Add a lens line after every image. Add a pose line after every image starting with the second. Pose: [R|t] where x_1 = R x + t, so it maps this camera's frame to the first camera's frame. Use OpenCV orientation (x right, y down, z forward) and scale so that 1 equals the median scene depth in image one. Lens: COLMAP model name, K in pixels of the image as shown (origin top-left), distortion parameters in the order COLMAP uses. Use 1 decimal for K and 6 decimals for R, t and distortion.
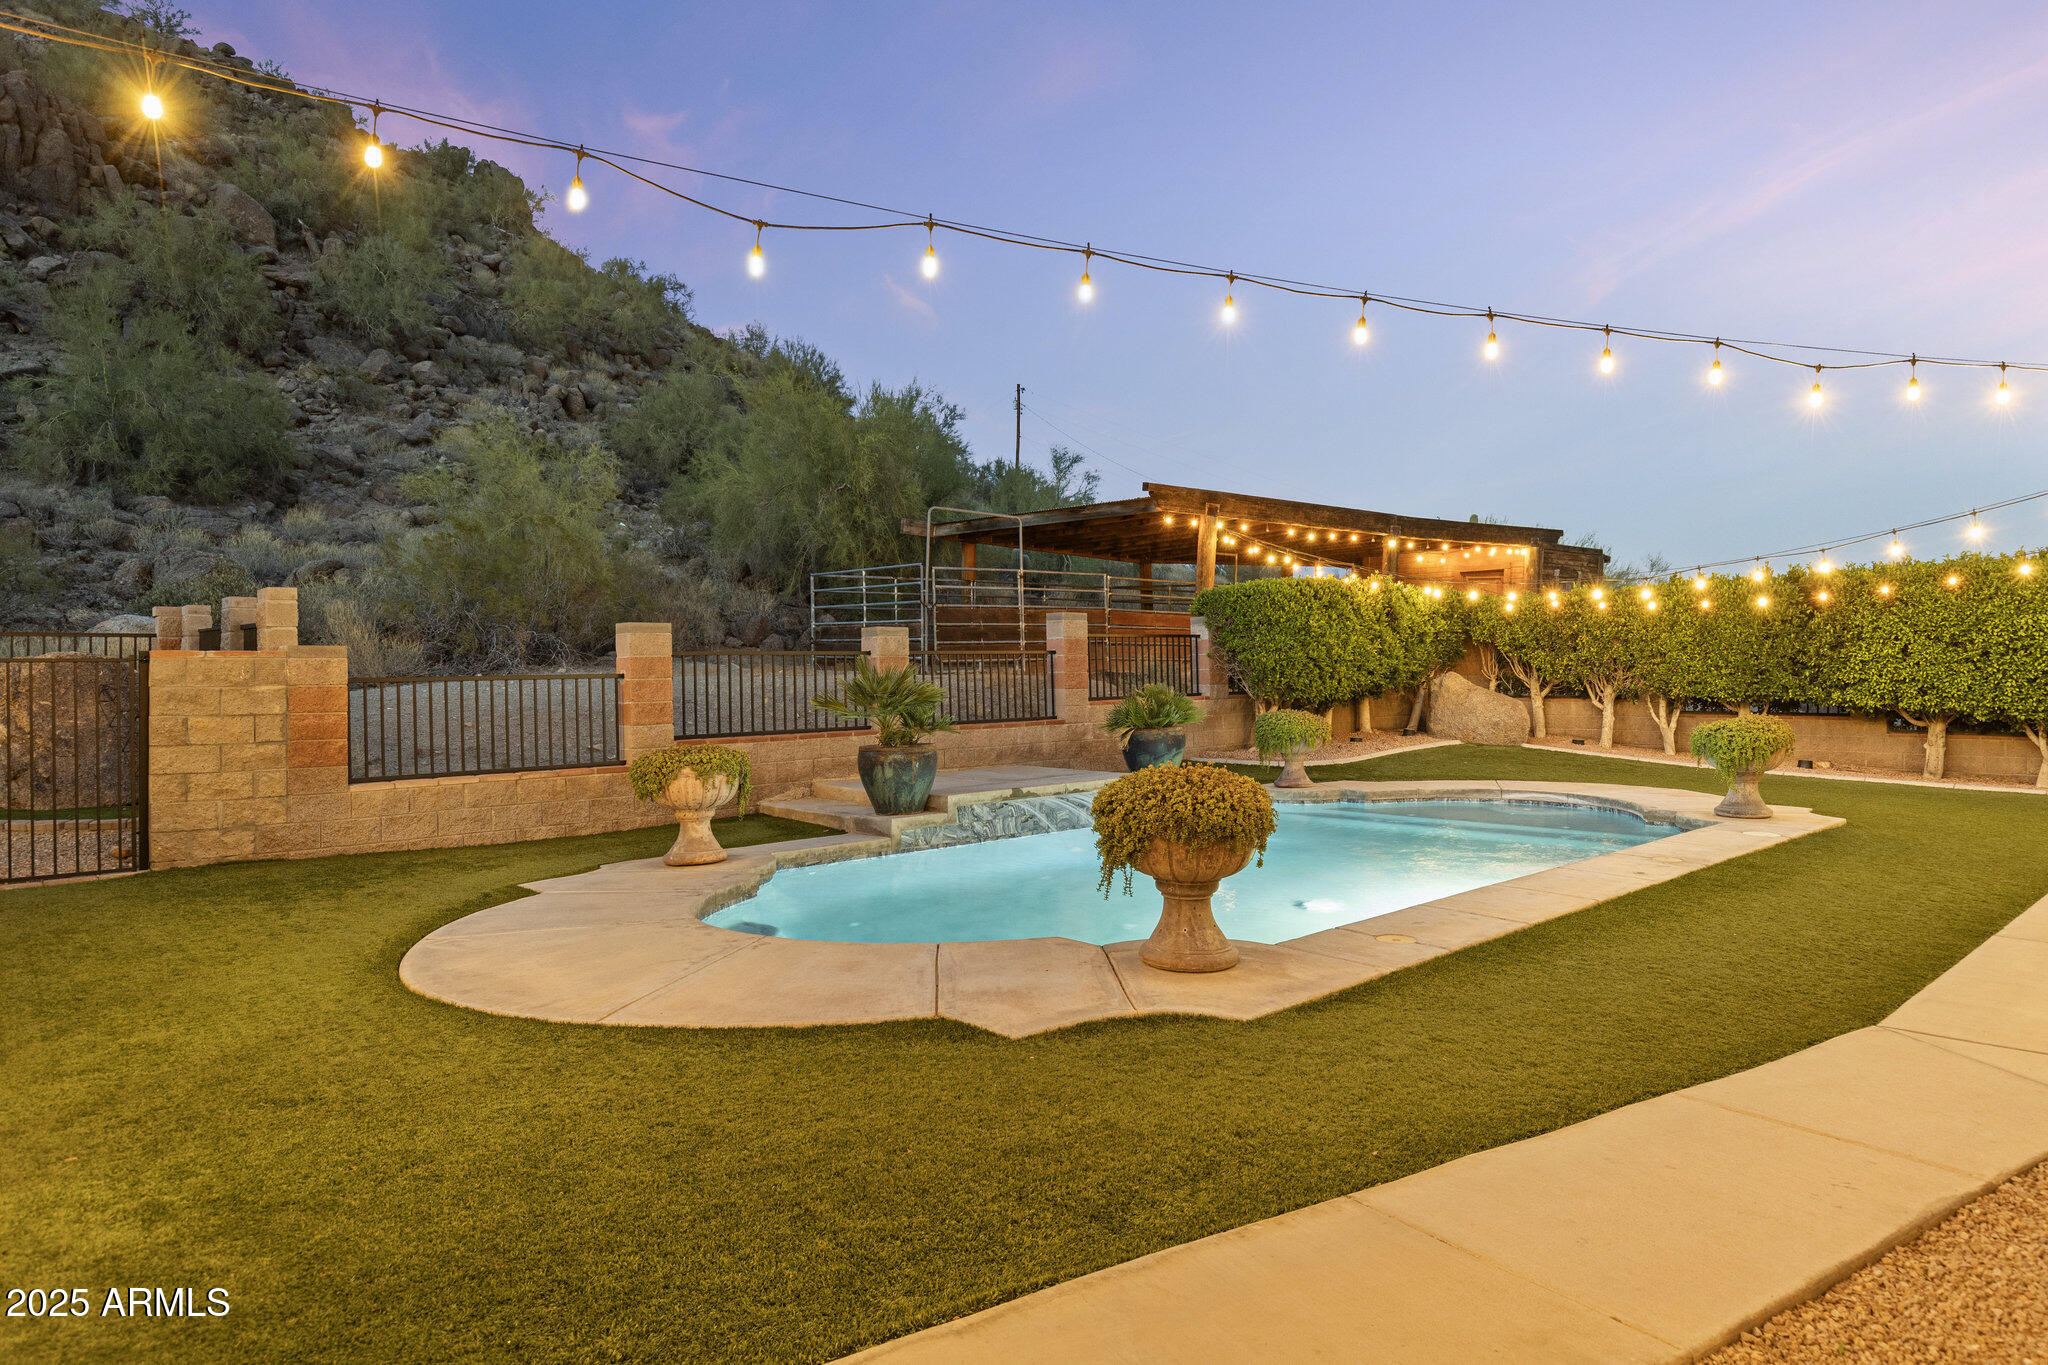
lens RADIAL K [[1167.0, 0, 1025.7], [0, 1167.0, 683.7], [0, 0, 1]] dist [0.006656, 0.001160]
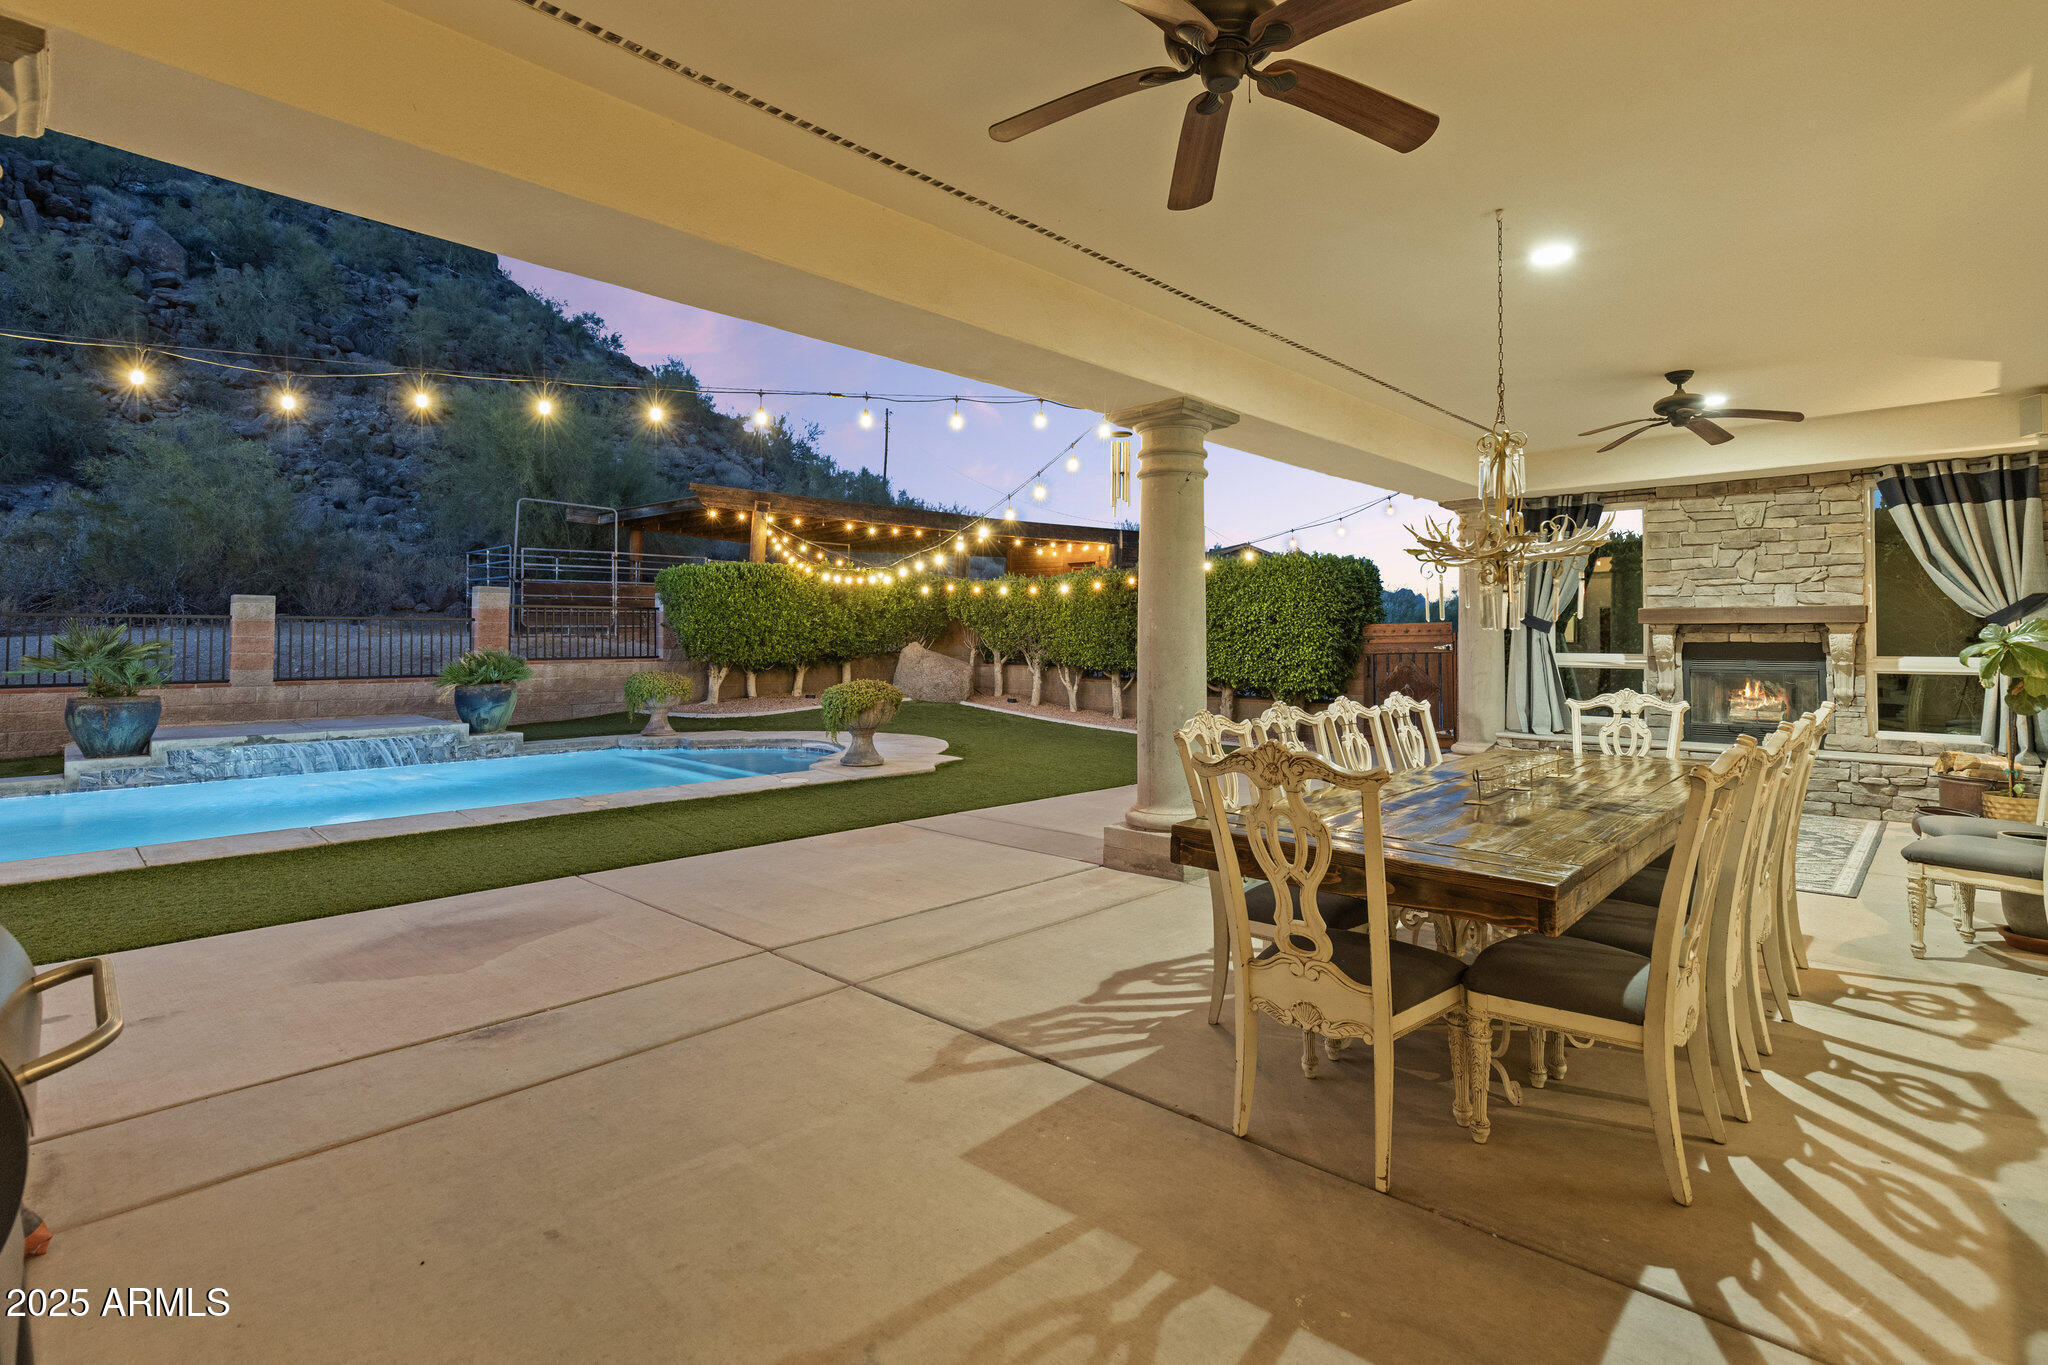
lens RADIAL K [[916.8, 0, 1059.0], [0, 916.8, 627.1], [0, 0, 1]] dist [0.000543, -0.000011]
pose [[0.997612, 0.017183, 0.066891, 0.417714], [-0.015569, 0.999577, -0.024561, -0.004091], [-0.067285, 0.023461, 0.997458, 0.024426]]
